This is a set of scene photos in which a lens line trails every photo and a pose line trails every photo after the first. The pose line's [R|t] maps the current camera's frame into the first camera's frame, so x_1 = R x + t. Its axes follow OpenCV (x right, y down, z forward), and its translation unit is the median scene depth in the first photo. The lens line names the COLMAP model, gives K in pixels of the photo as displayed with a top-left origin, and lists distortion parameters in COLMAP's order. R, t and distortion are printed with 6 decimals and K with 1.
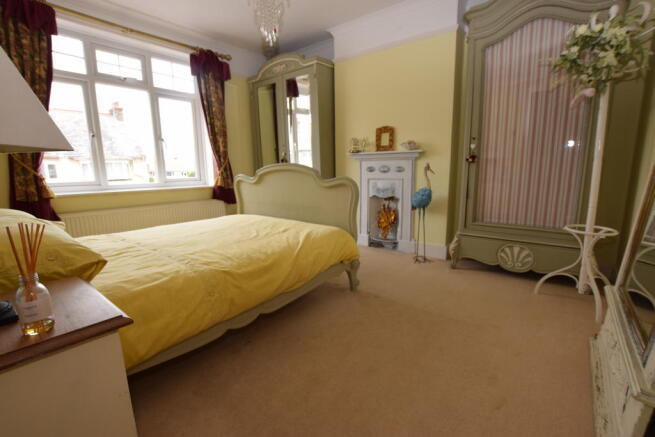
lens RADIAL K [[300.9, 0, 327.5], [0, 300.9, 218.5], [0, 0, 1]] dist [-0.001339, -0.000283]
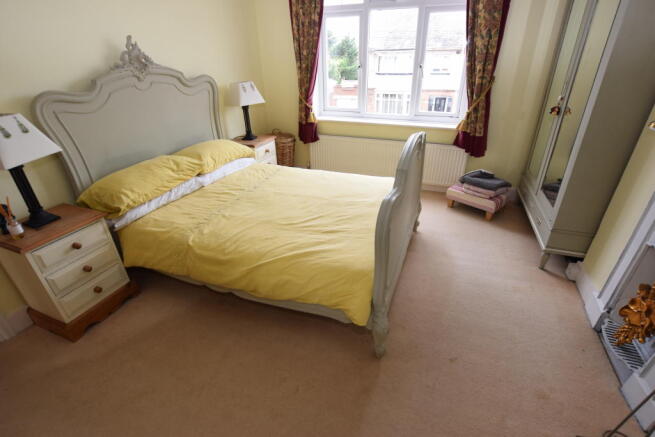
lens RADIAL K [[300.9, 0, 327.5], [0, 300.9, 218.5], [0, 0, 1]] dist [-0.001339, -0.000283]
pose [[0.318342, 0.463524, -0.826924, 0.450776], [-0.153911, 0.886003, 0.437389, -0.305793], [0.935398, -0.011967, 0.353393, 0.607977]]
